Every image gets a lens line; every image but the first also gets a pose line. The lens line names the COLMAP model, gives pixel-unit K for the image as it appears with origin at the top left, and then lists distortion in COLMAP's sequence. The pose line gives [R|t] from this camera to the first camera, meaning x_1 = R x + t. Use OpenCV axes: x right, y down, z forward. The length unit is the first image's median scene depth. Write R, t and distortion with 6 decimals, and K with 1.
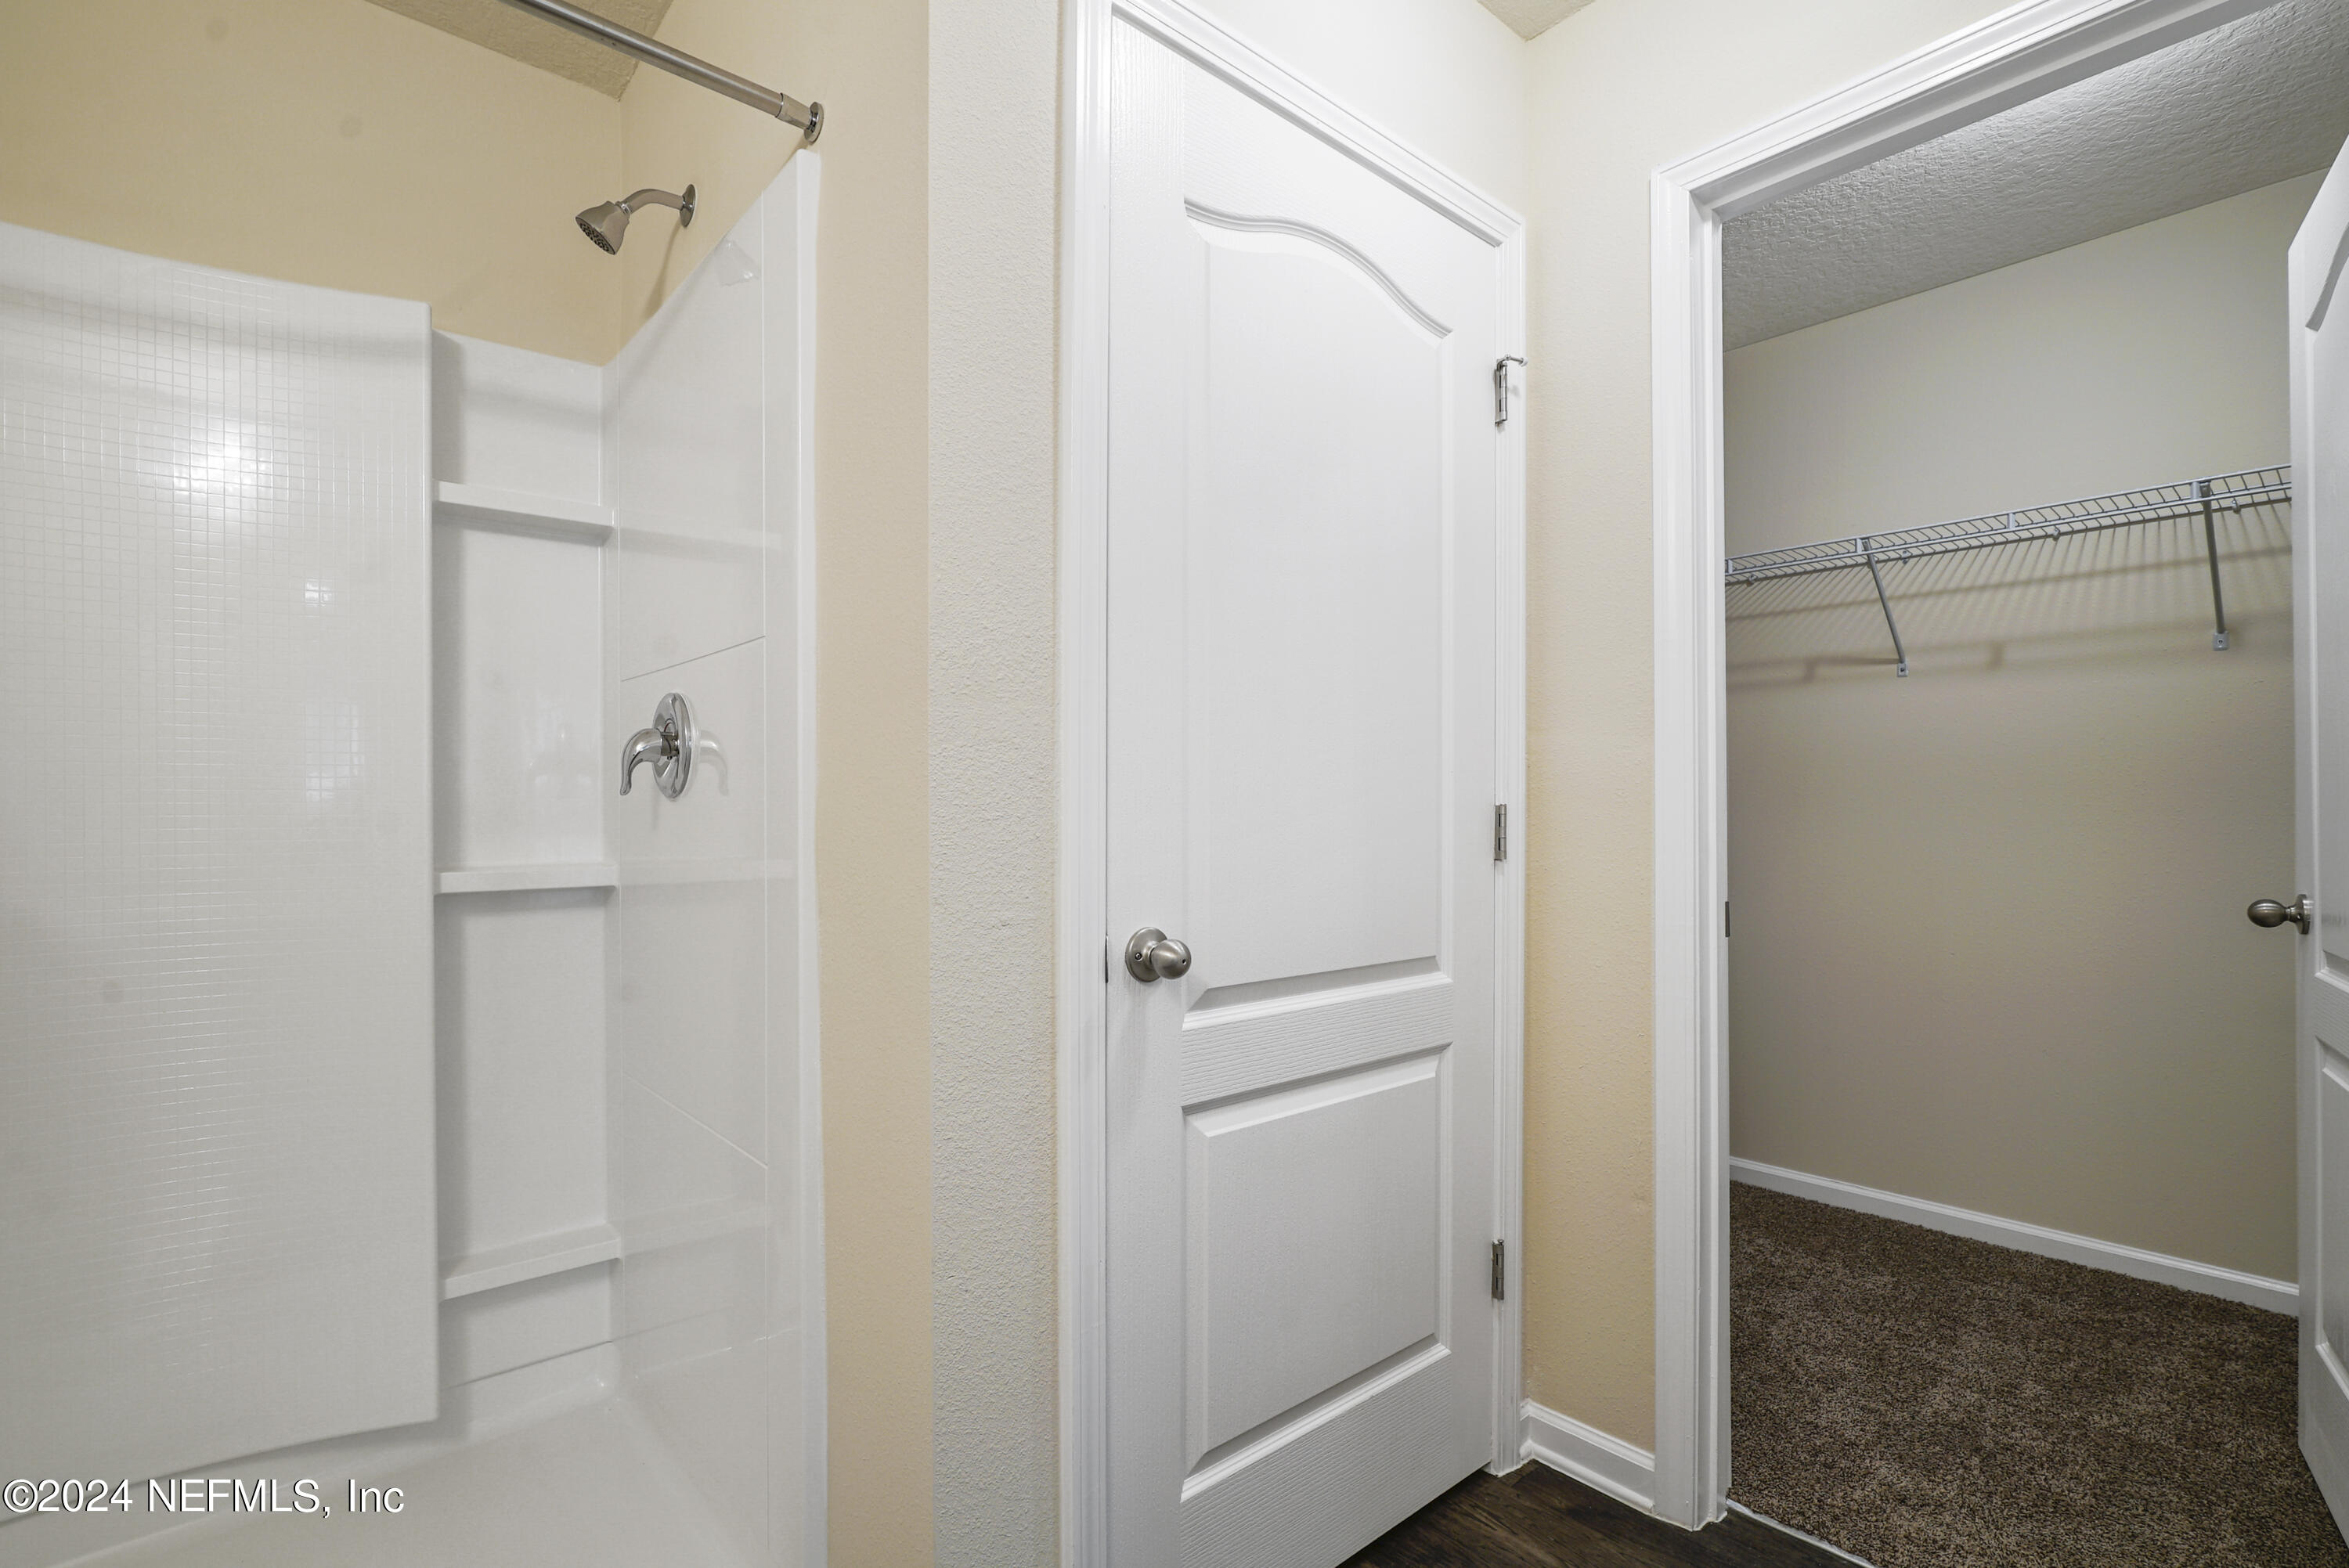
lens RADIAL K [[1079.2, 0, 1133.8], [0, 1079.2, 819.6], [0, 0, 1]] dist [0.000937, -0.002336]
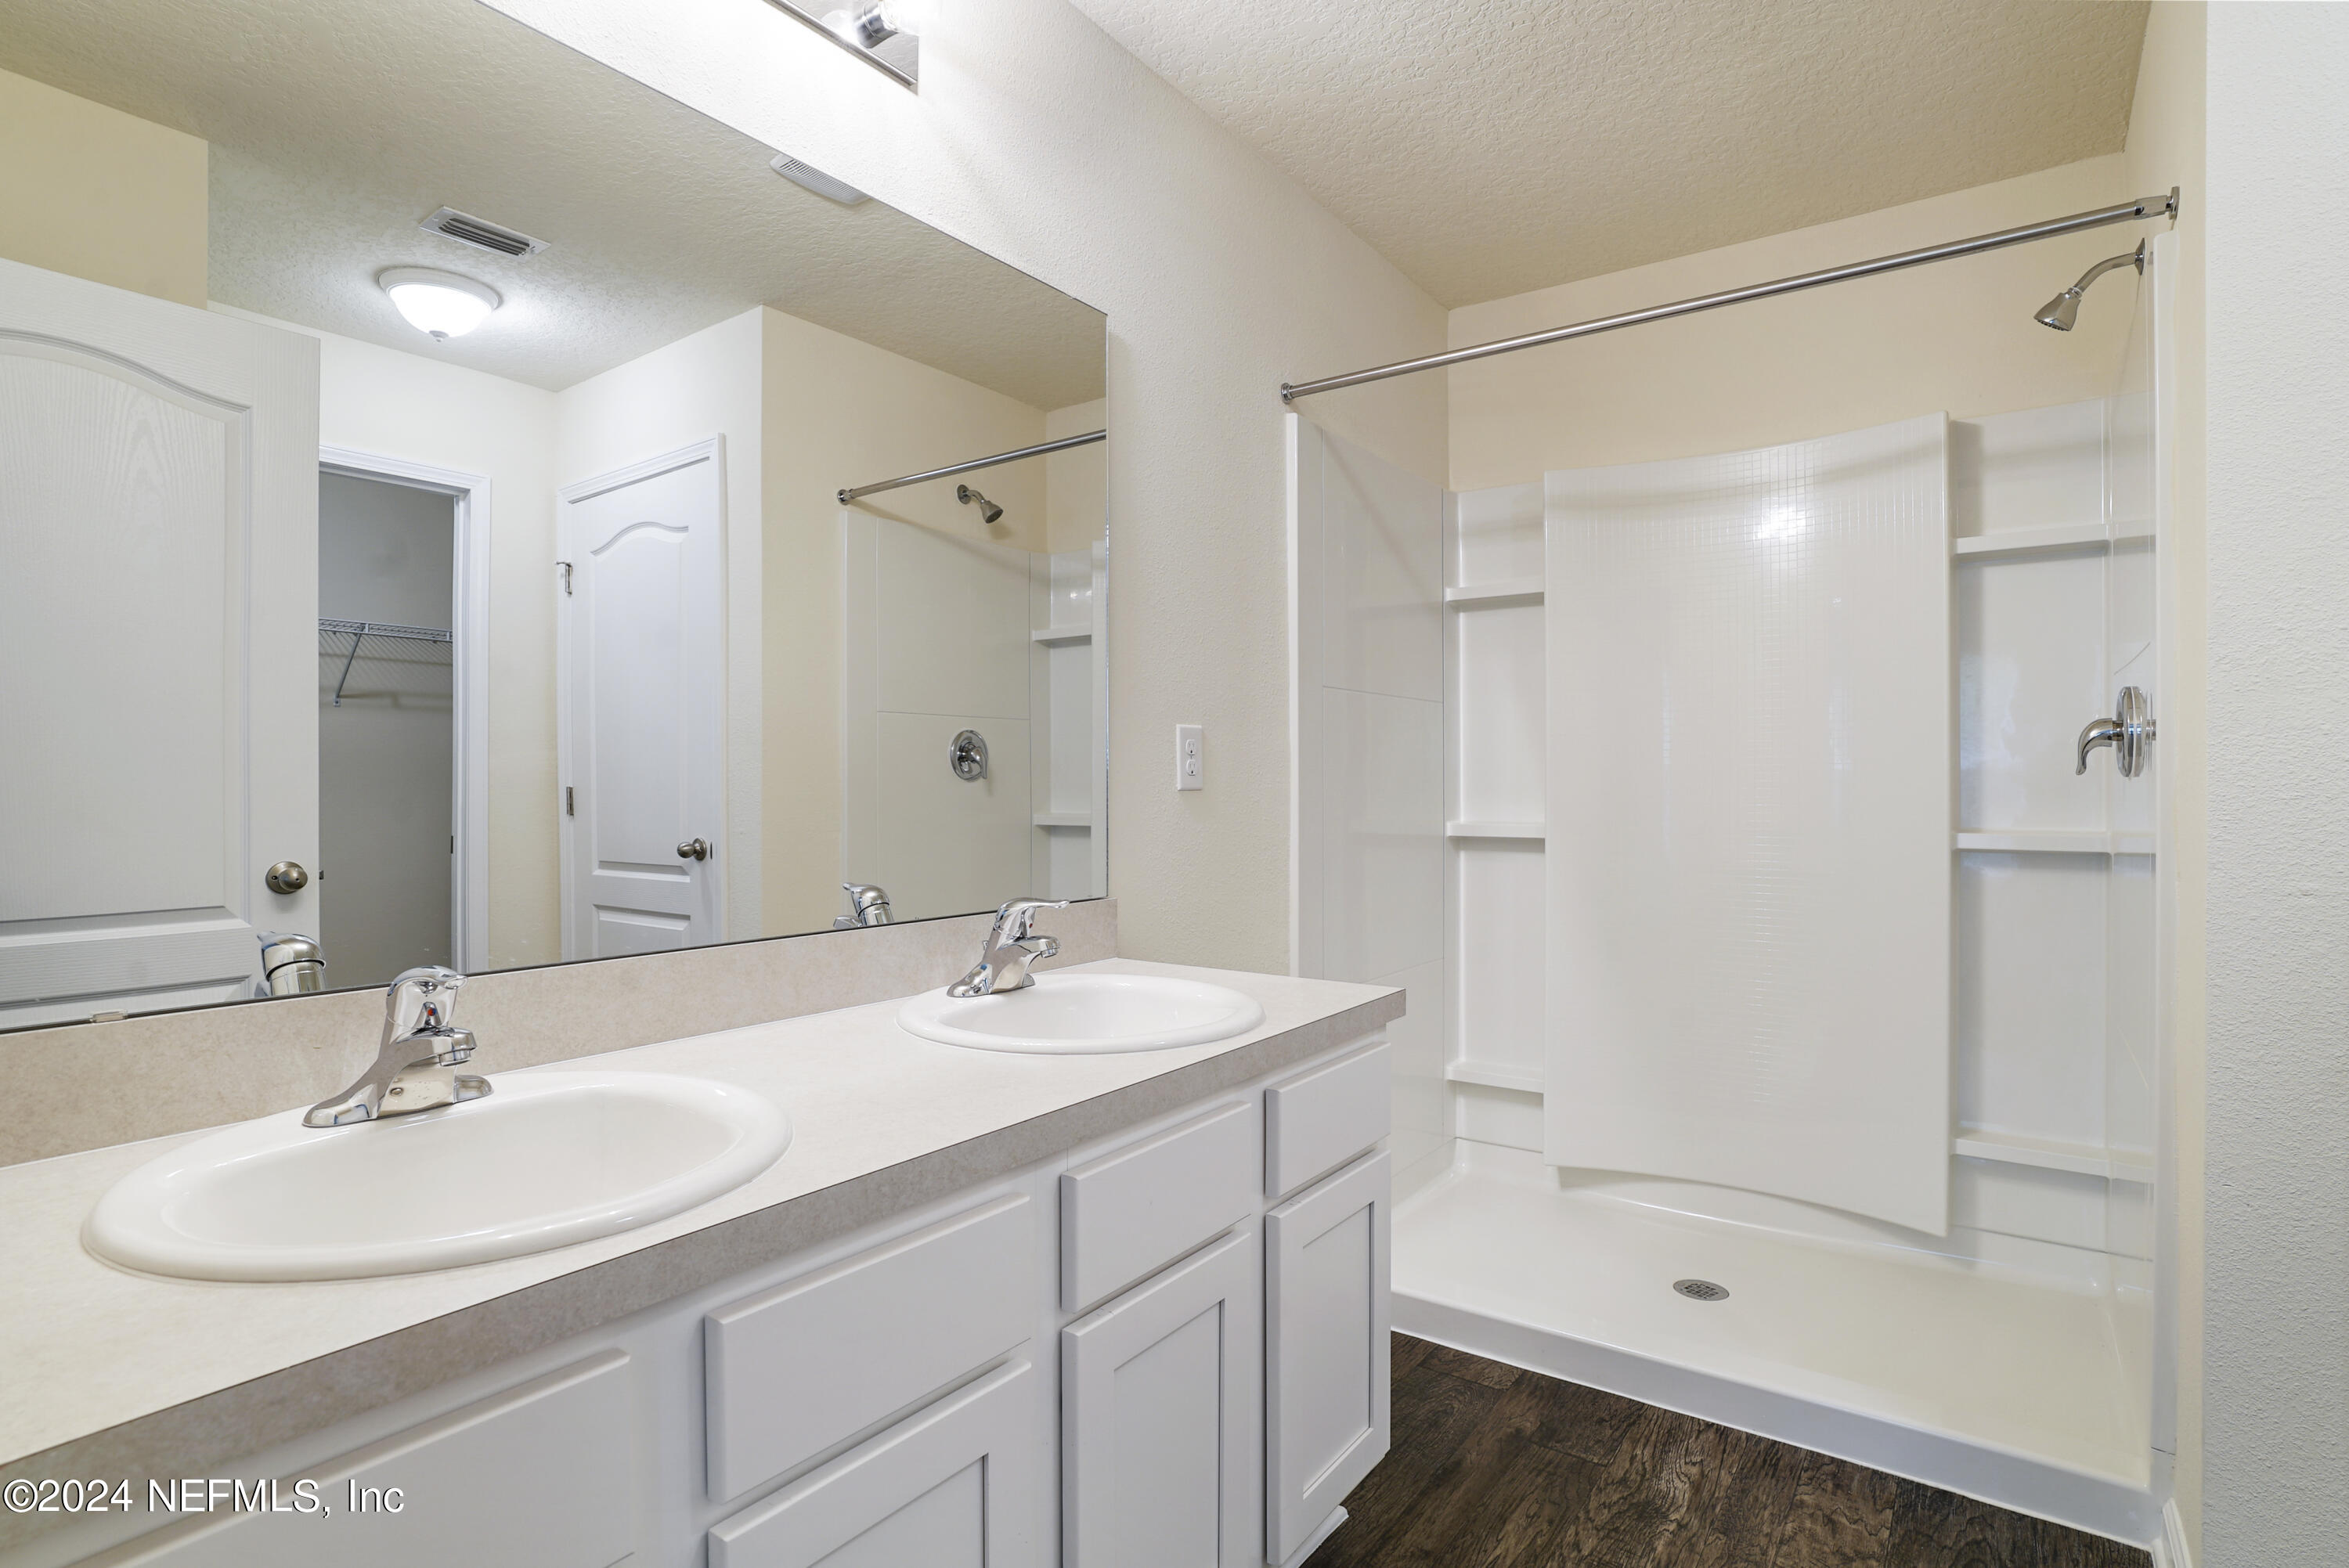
lens RADIAL K [[1156.4, 0, 1171.4], [0, 1156.4, 791.8], [0, 0, 1]] dist [-0.040944, 0.006041]
pose [[0.238099, 0.006375, -0.971220, 0.482842], [-0.002270, 0.999979, 0.006008, -0.007903], [0.971238, 0.000774, 0.238108, -0.271654]]
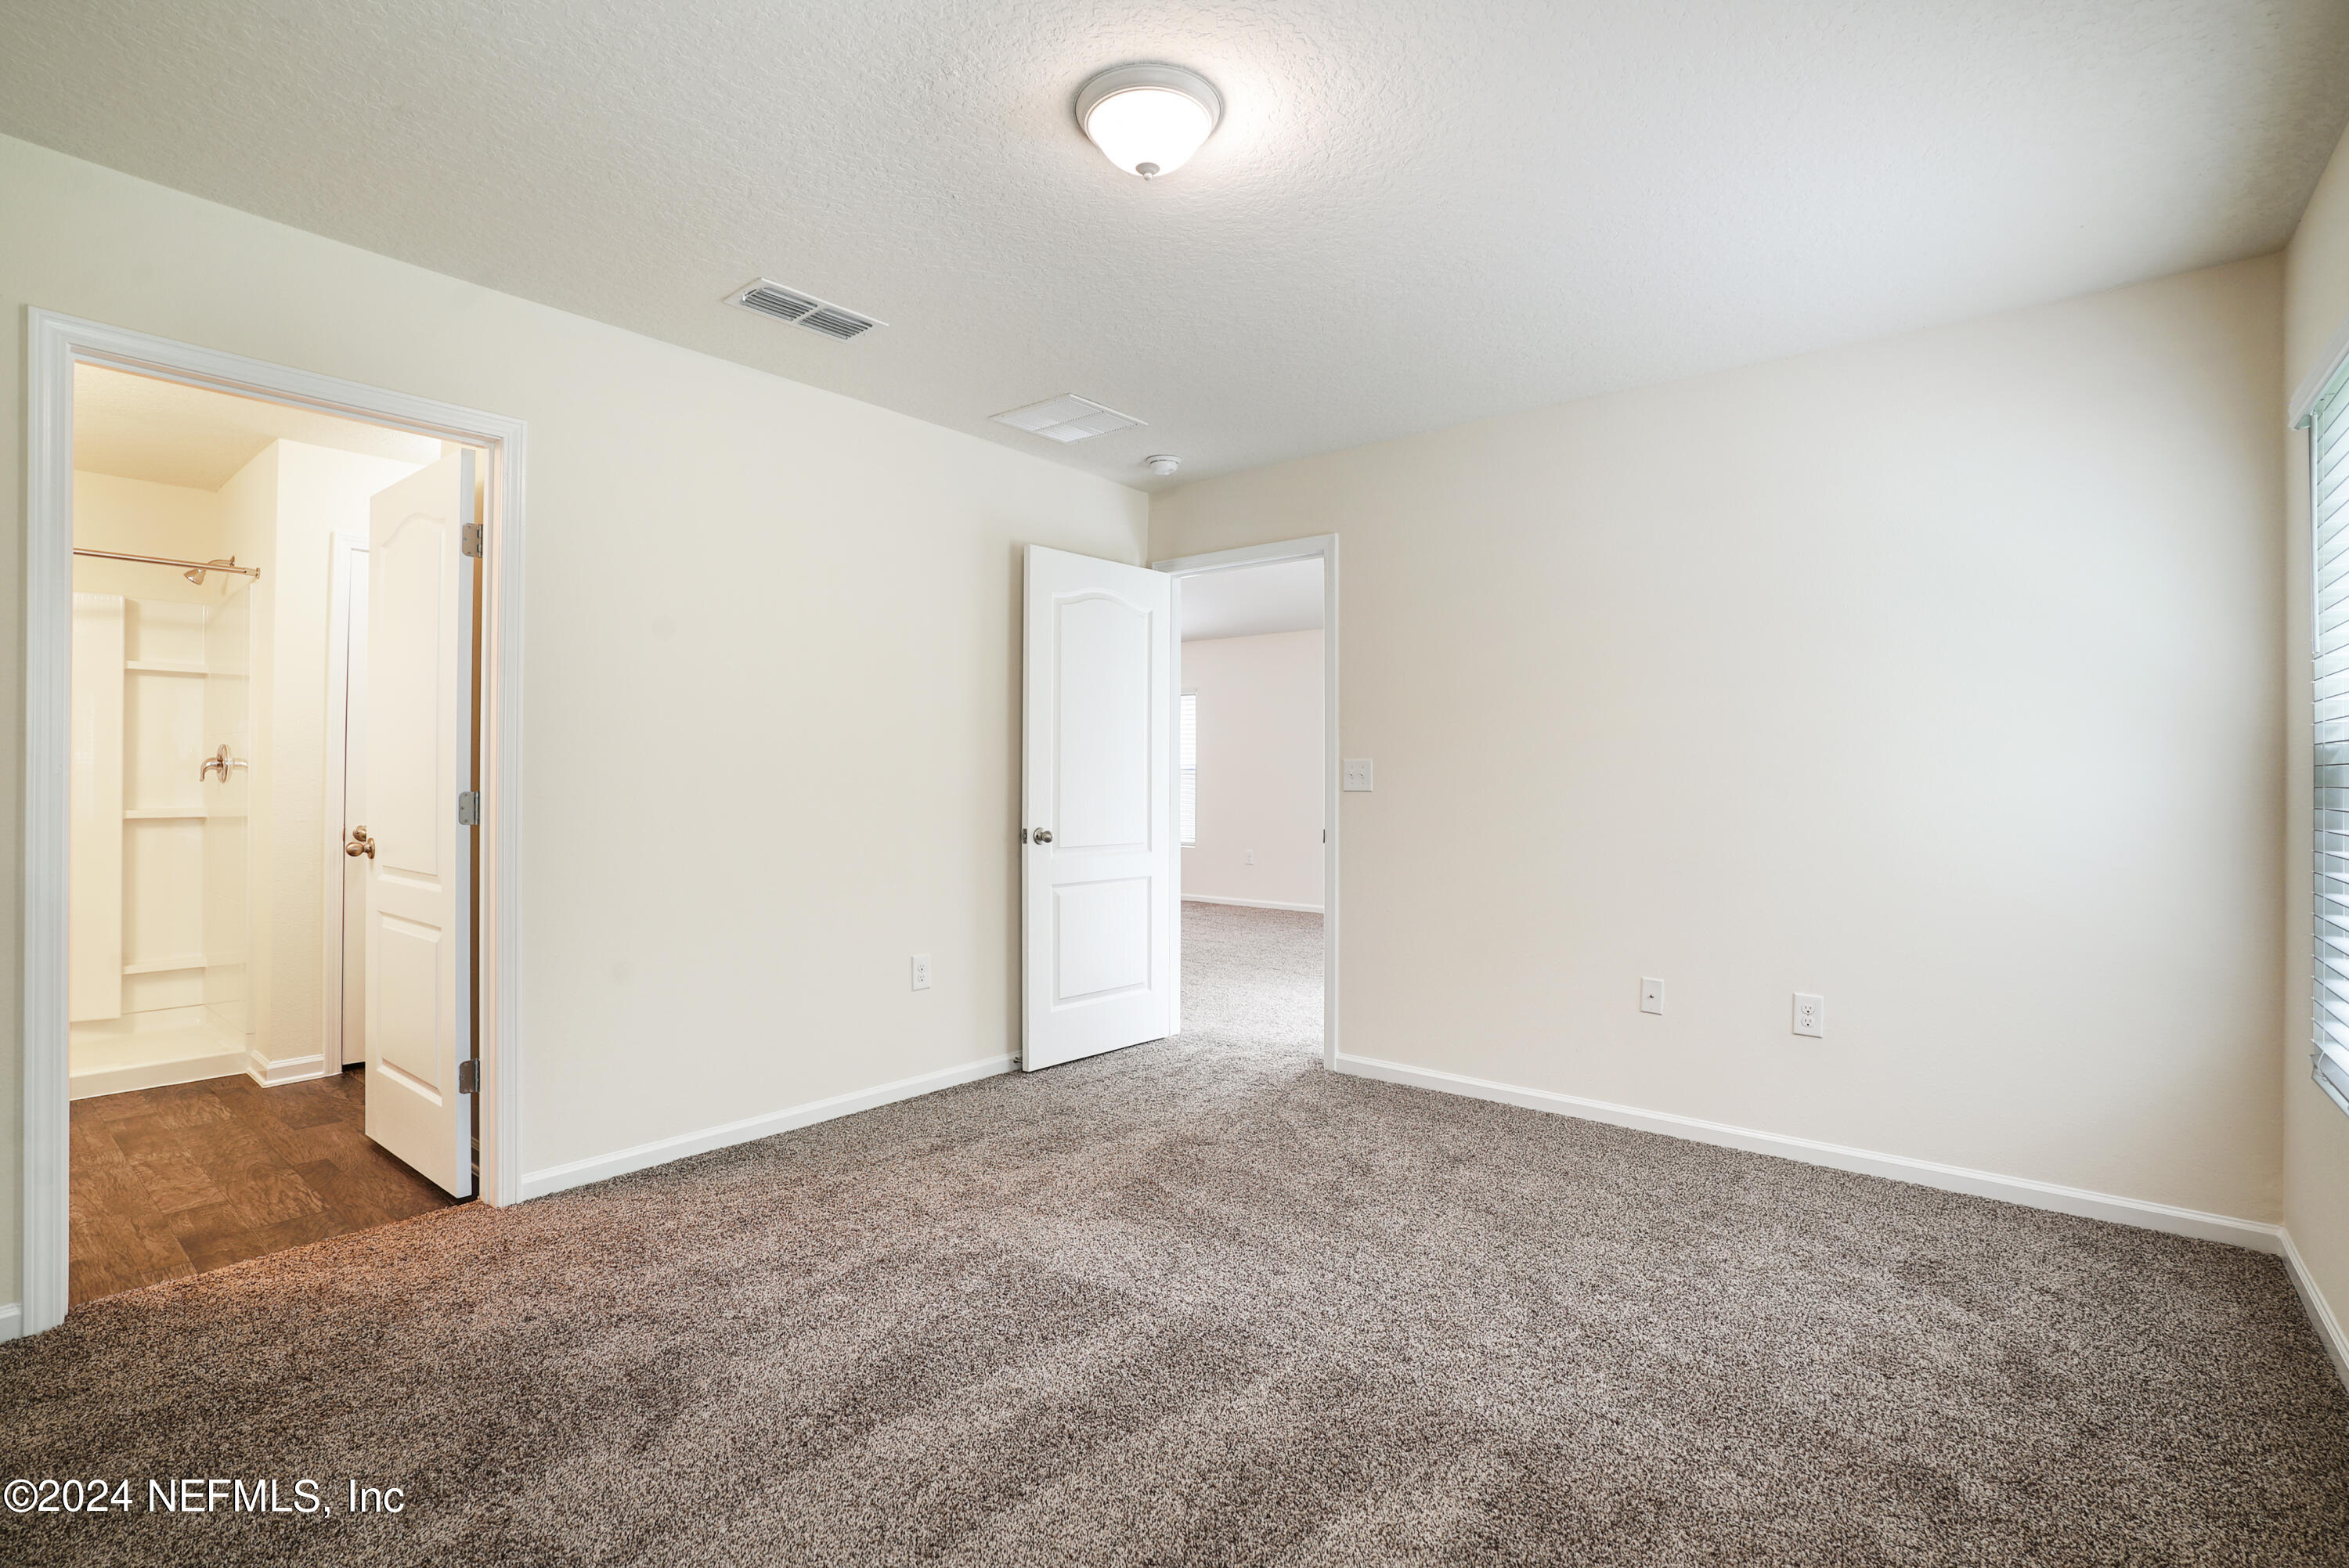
lens RADIAL K [[1079.2, 0, 1166.2], [0, 1079.2, 780.6], [0, 0, 1]] dist [0.000937, -0.002336]
pose [[0.985005, 0.006367, 0.172407, 1.386804], [-0.004237, 0.999910, -0.012717, 0.000584], [-0.172473, 0.011796, 0.984944, -2.002453]]
